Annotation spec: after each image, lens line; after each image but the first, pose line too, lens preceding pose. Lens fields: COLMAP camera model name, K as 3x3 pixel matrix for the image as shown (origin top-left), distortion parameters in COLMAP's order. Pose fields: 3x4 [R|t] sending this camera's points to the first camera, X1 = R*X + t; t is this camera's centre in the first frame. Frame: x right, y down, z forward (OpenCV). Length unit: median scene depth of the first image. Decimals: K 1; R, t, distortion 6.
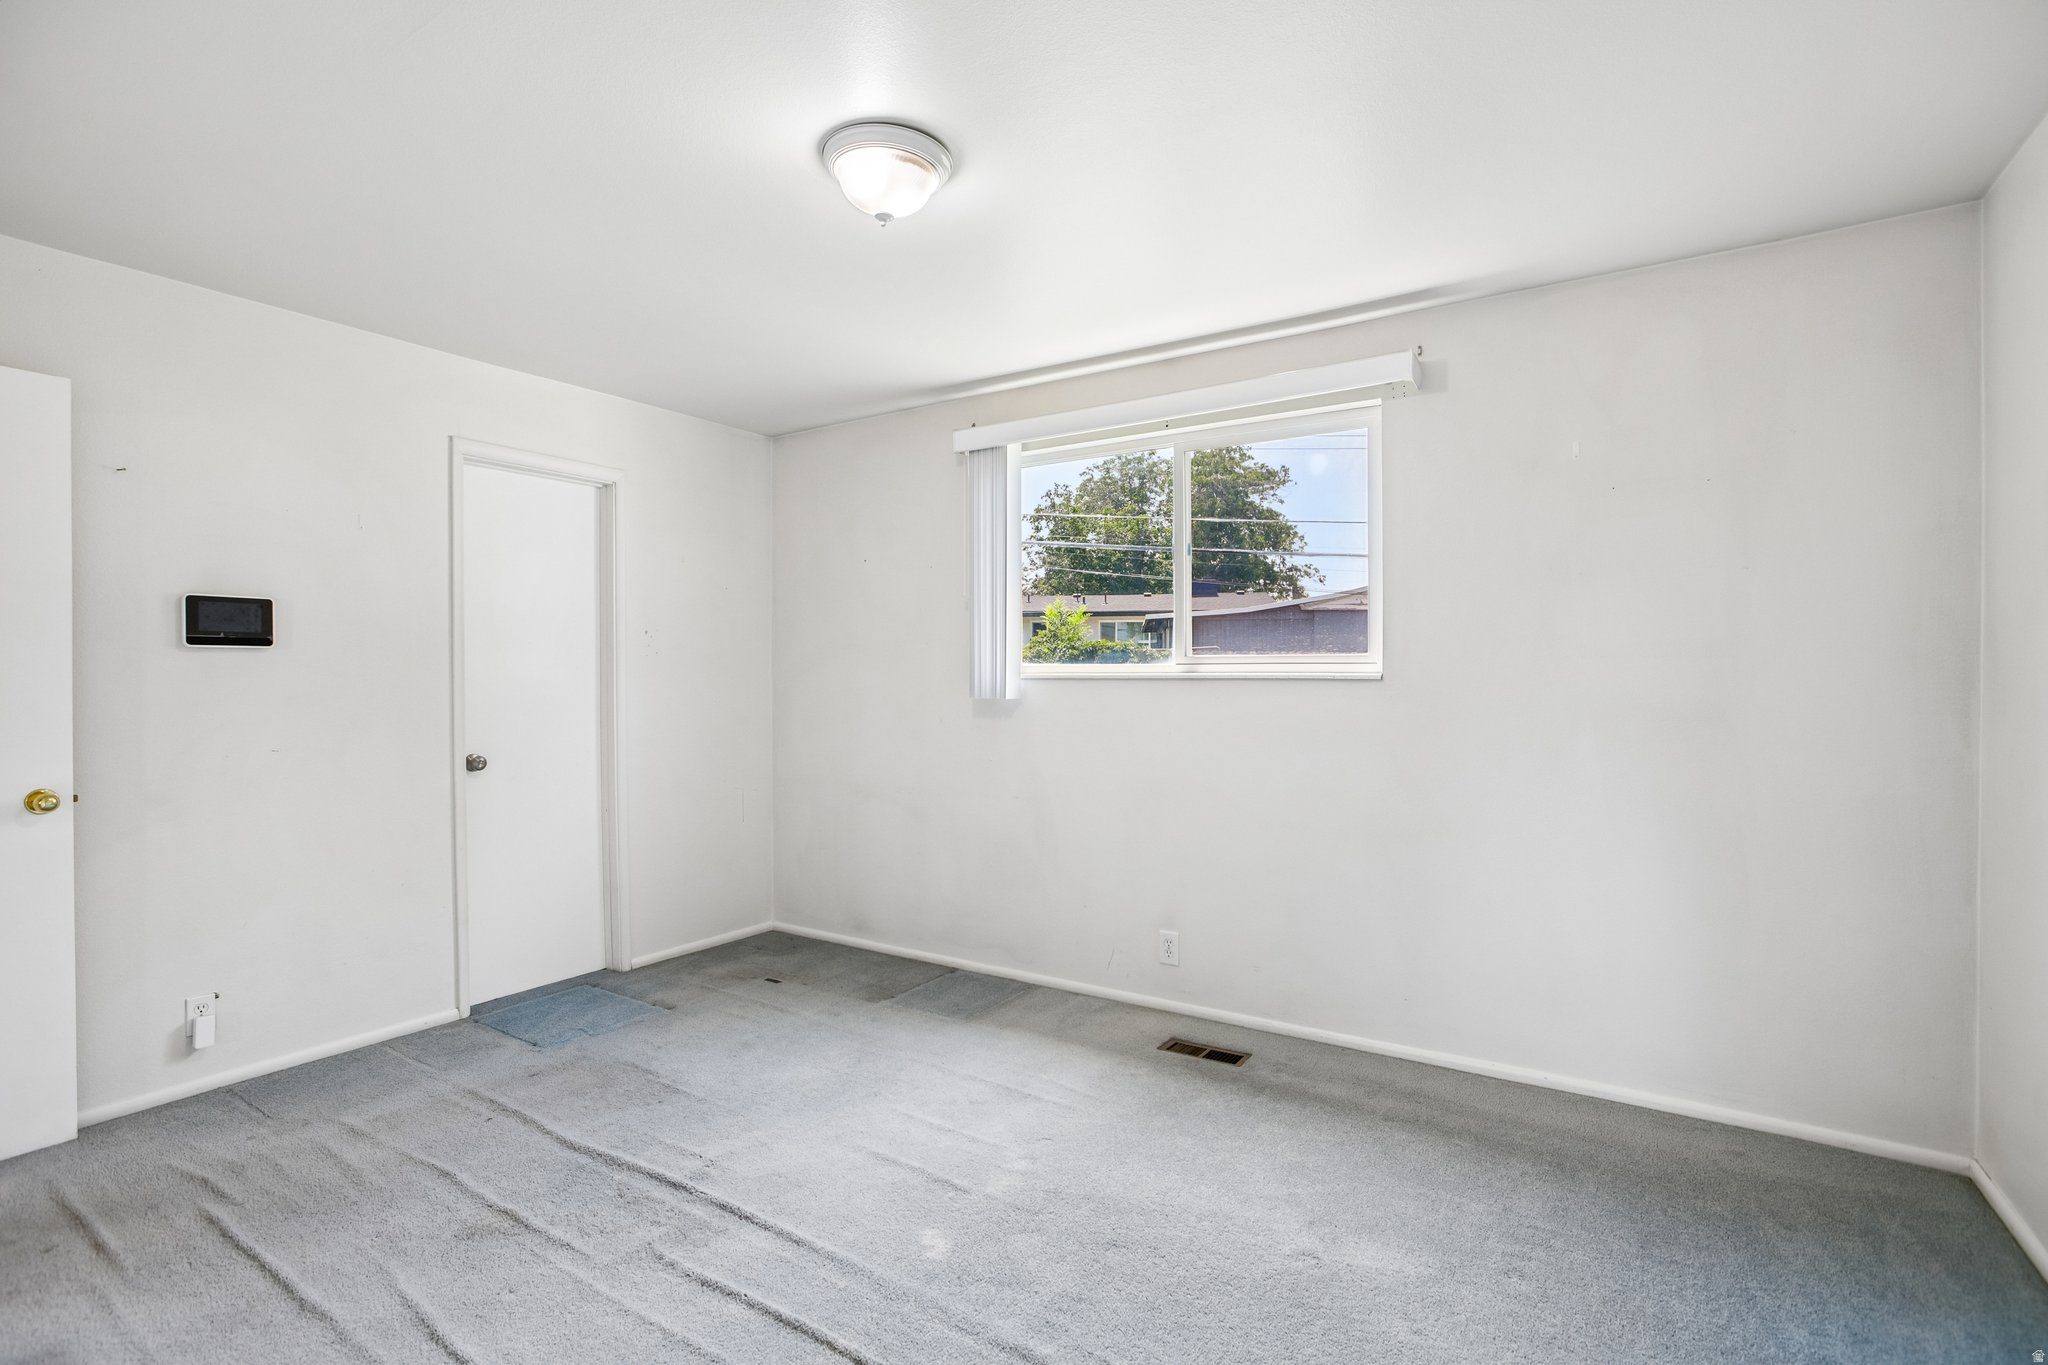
lens RADIAL K [[959.1, 0, 1017.6], [0, 959.1, 683.3], [0, 0, 1]] dist [-0.055126, 0.022664]
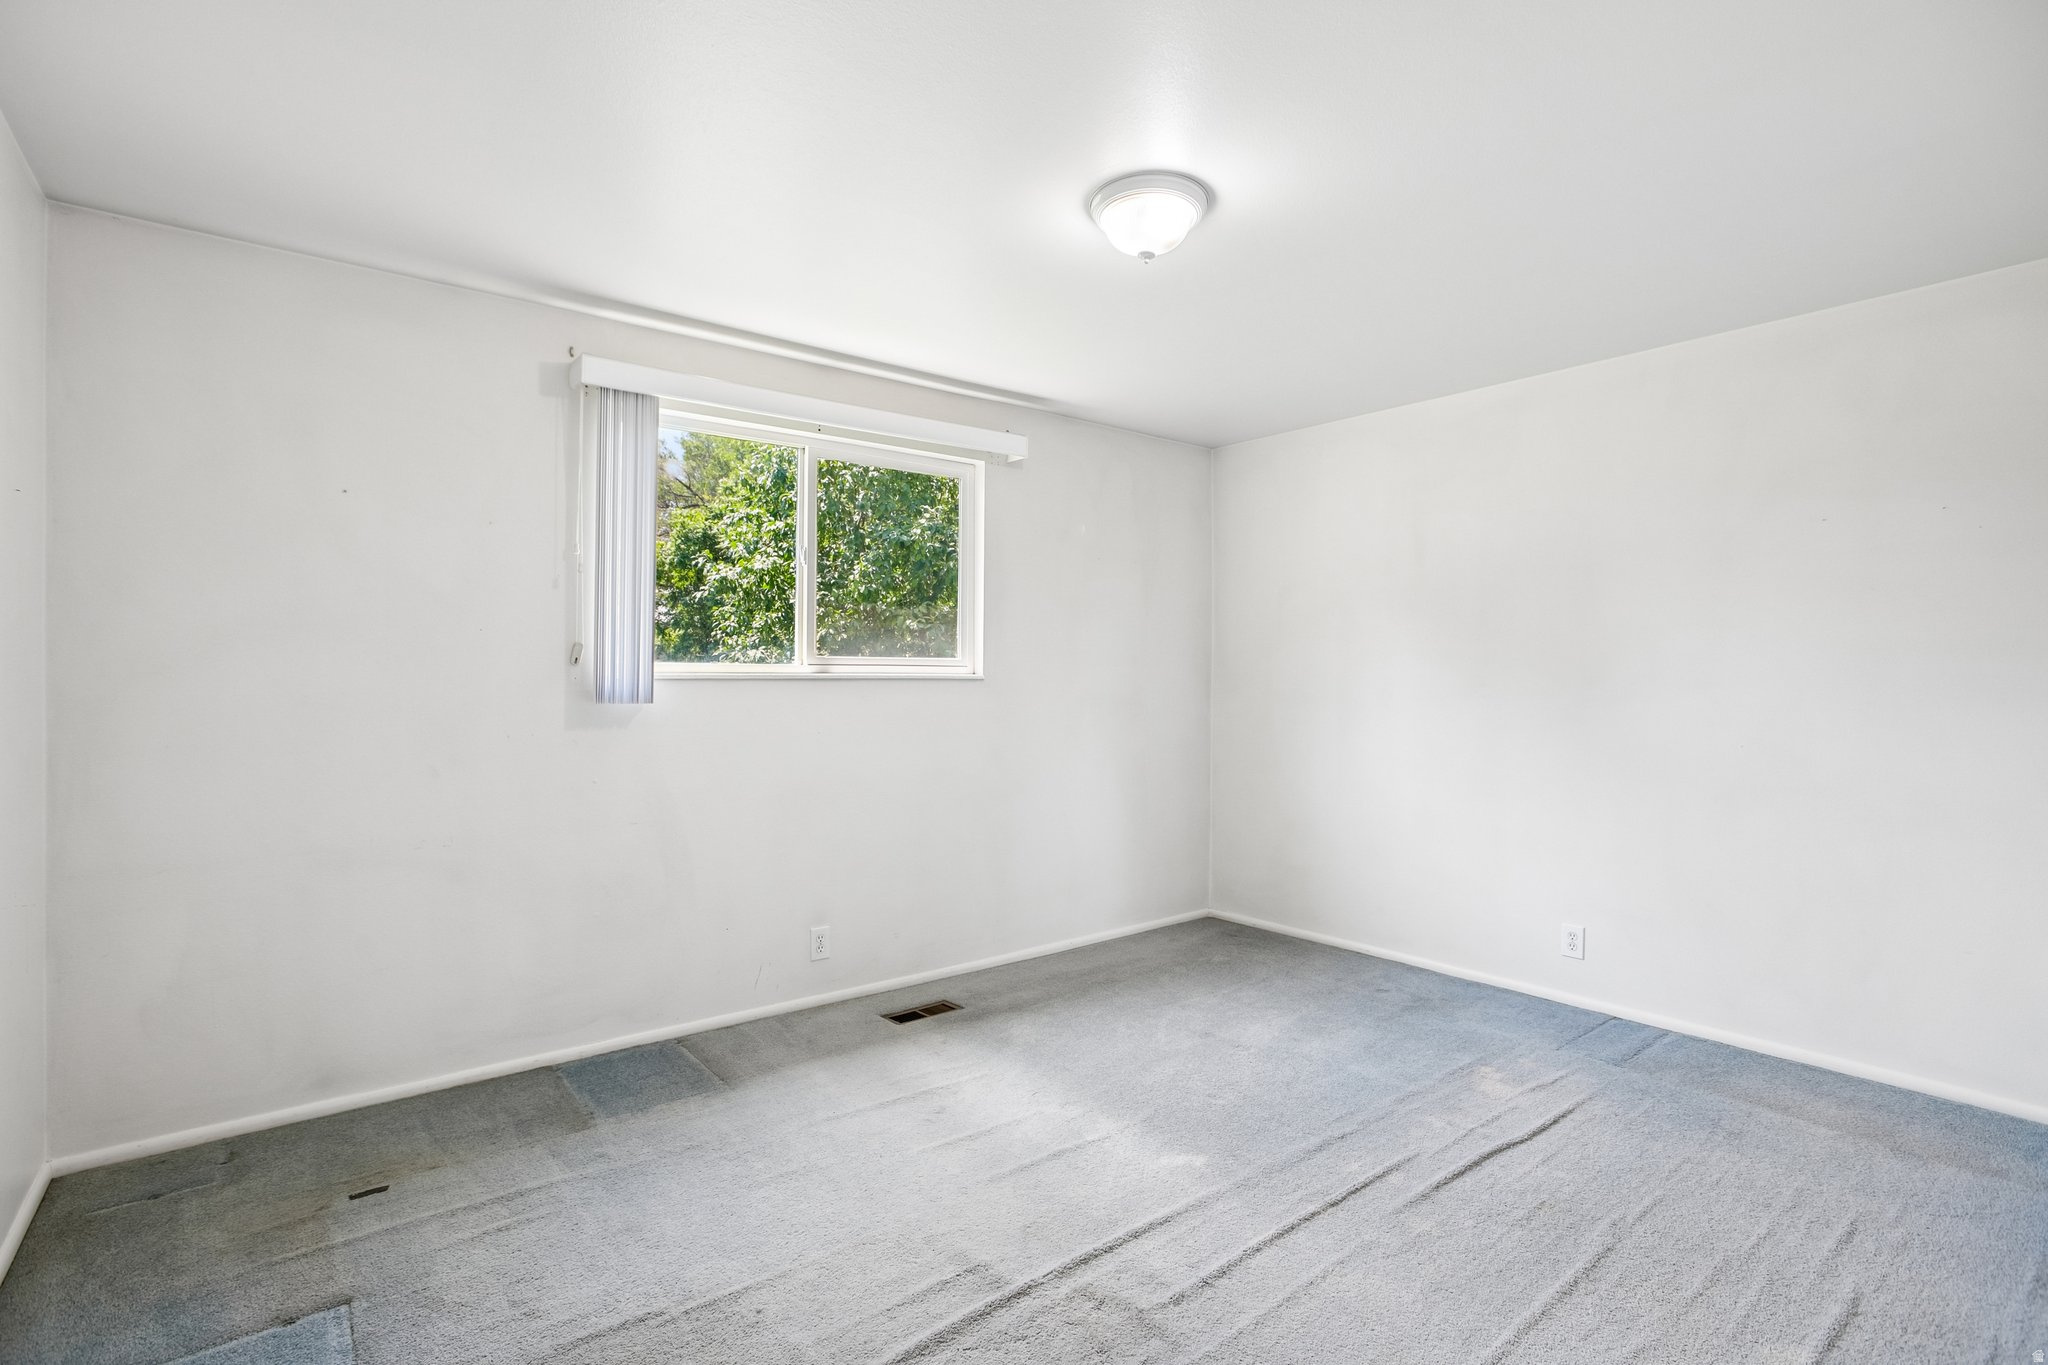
lens RADIAL K [[959.1, 0, 1017.6], [0, 959.1, 683.3], [0, 0, 1]] dist [-0.055126, 0.022664]
pose [[0.320846, -0.006104, 0.947112, -0.754800], [0.005609, 0.999974, 0.004544, -0.003218], [-0.947115, 0.003855, 0.320872, 0.486578]]
